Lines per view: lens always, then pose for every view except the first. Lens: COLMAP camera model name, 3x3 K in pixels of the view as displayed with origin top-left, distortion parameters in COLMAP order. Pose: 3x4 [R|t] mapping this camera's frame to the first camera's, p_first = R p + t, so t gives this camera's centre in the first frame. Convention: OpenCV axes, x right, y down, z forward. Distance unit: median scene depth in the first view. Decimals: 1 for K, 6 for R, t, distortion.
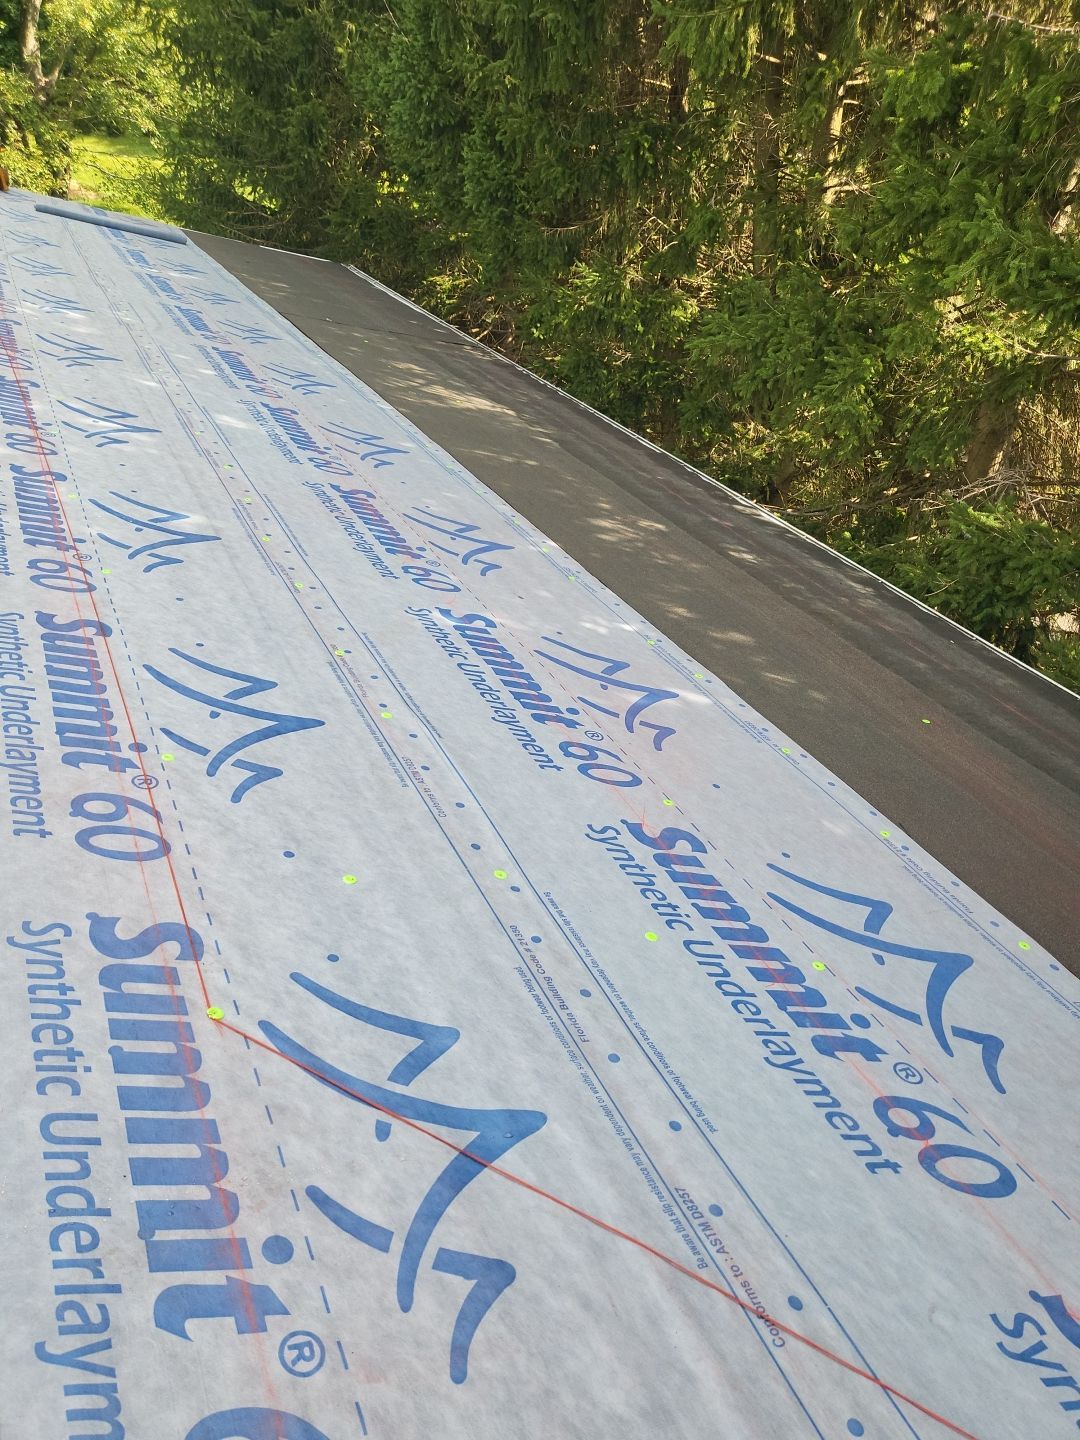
lens RADIAL K [[1082.8, 0, 540.0], [0, 1082.8, 720.0], [0, 0, 1]] dist [-0.003358, 0.005854]
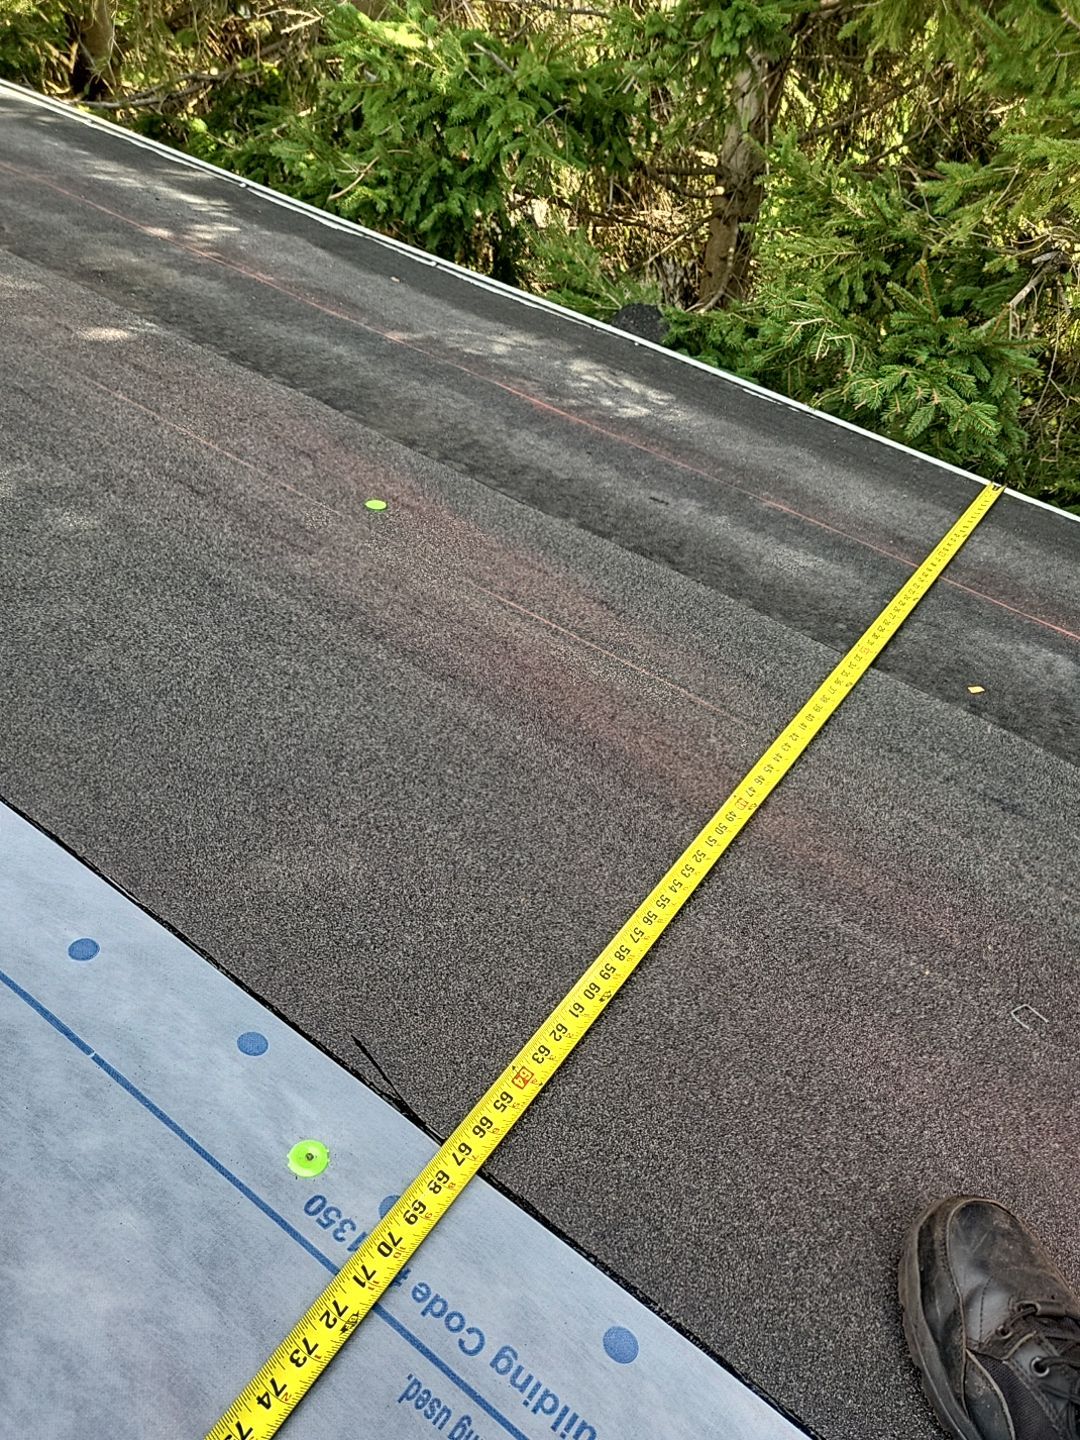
lens RADIAL K [[1082.8, 0, 540.0], [0, 1082.8, 720.0], [0, 0, 1]] dist [-0.003358, 0.005854]
pose [[0.872003, -0.344143, 0.348103, 0.384503], [0.227053, 0.914377, 0.335202, -0.075568], [-0.433655, -0.213260, 0.875479, 0.960511]]
